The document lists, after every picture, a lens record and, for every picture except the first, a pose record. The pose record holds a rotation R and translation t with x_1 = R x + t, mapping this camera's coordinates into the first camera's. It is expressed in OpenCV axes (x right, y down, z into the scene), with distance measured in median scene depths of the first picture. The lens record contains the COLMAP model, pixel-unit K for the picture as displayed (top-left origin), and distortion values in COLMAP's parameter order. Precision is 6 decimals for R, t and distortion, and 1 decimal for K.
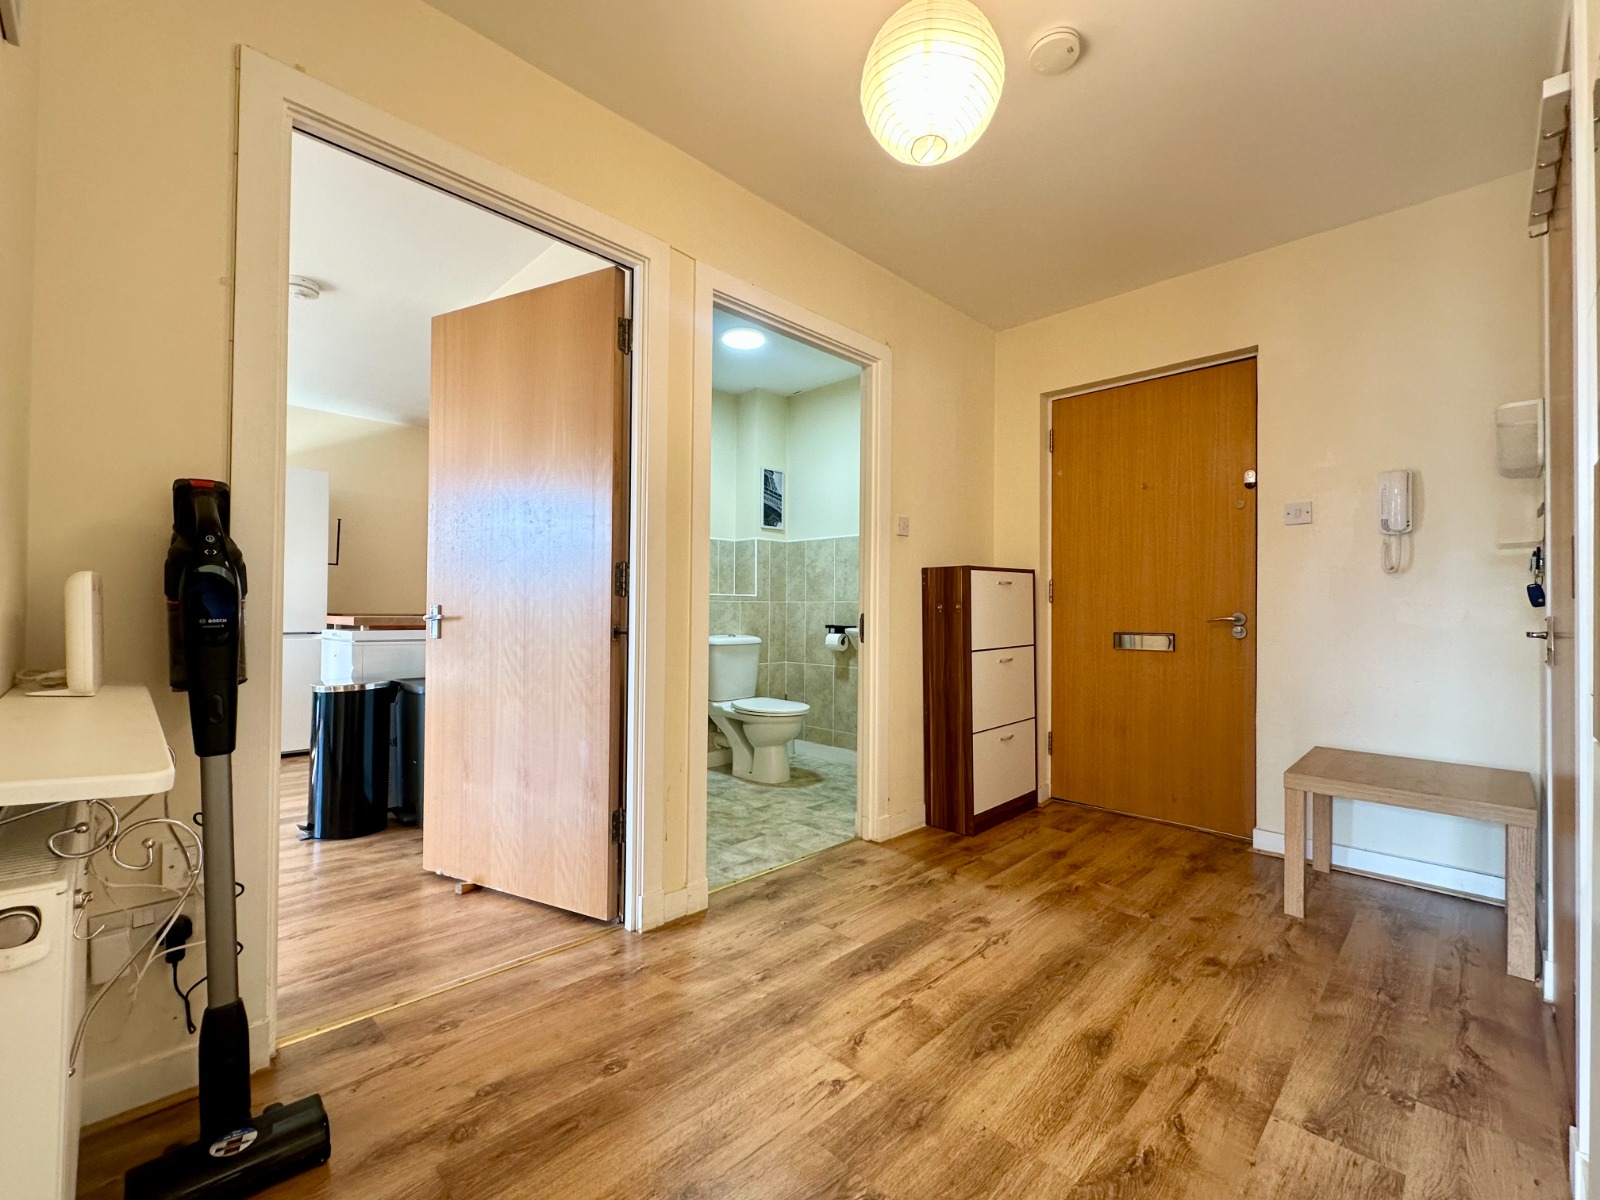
lens RADIAL K [[691.0, 0, 802.0], [0, 691.0, 604.6], [0, 0, 1]] dist [-0.014415, -0.000118]
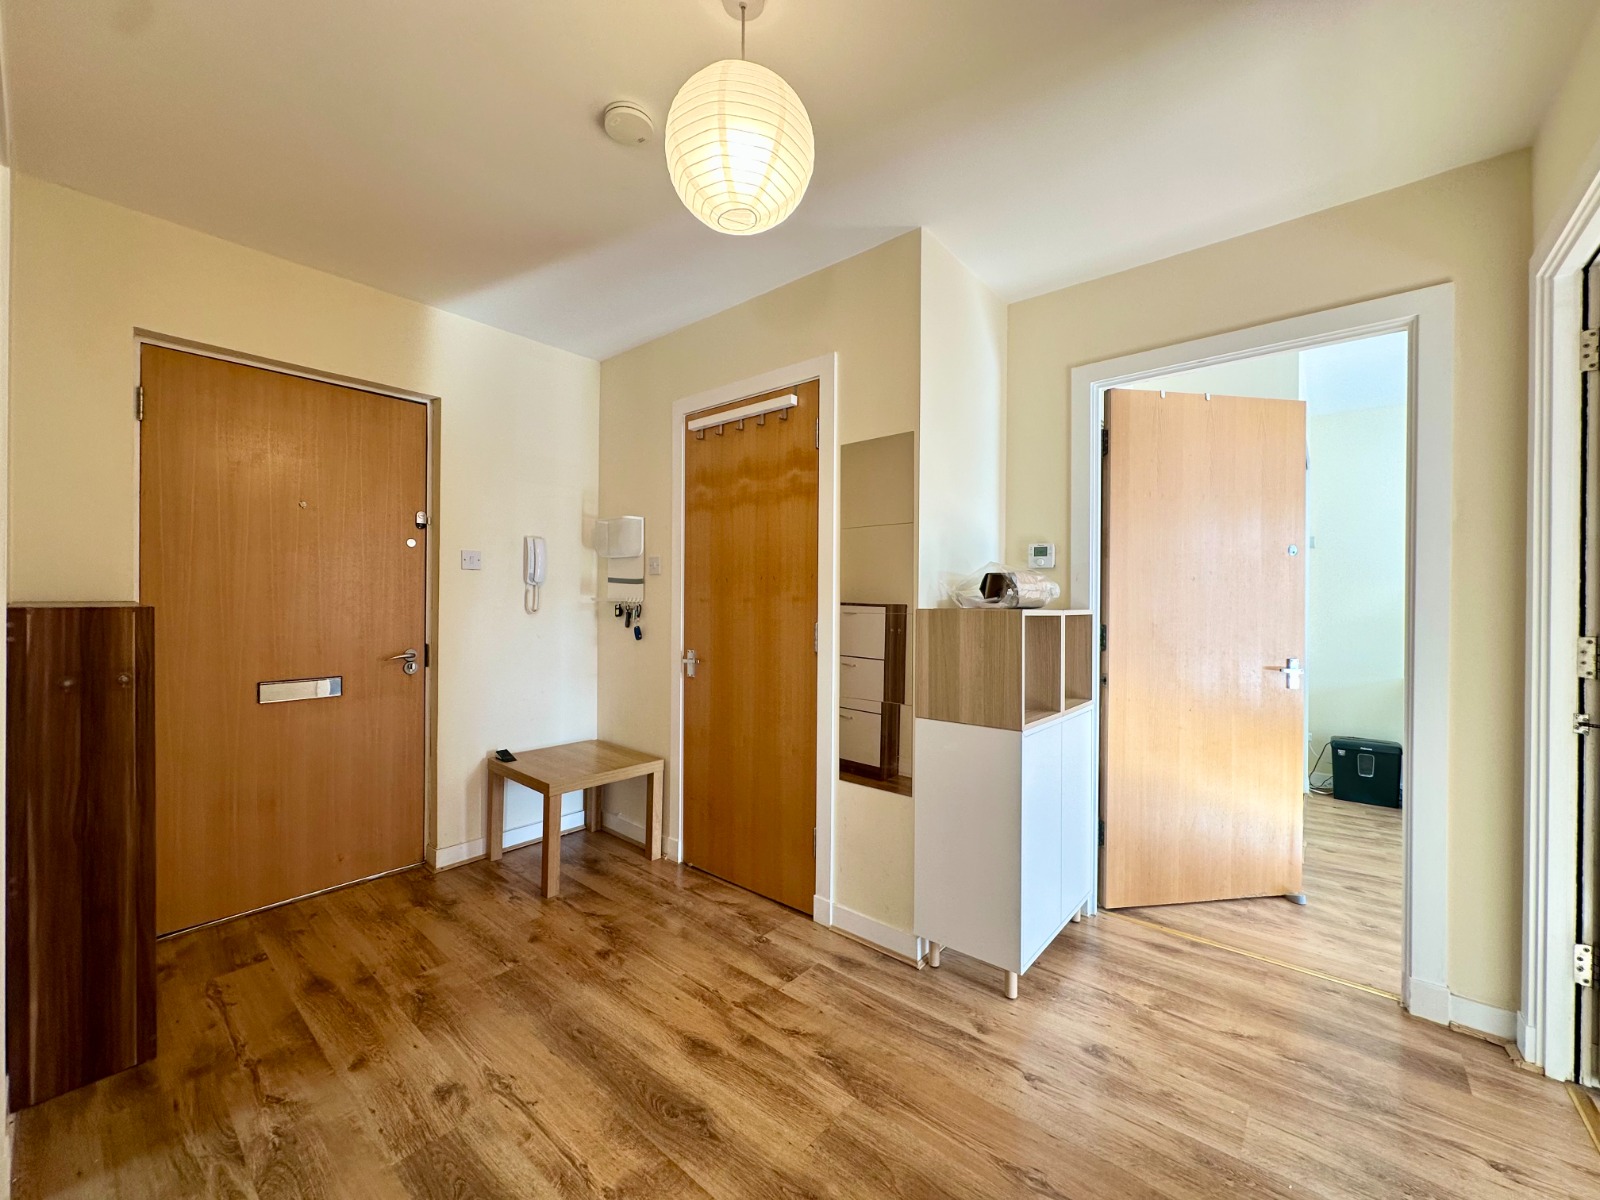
lens RADIAL K [[638.1, 0, 801.1], [0, 638.1, 598.8], [0, 0, 1]] dist [-0.000305, -0.000166]
pose [[-0.087727, -0.008304, 0.996110, -0.526214], [-0.014991, 0.999863, 0.007015, -0.113182], [-0.996032, -0.014317, -0.087839, 0.734822]]
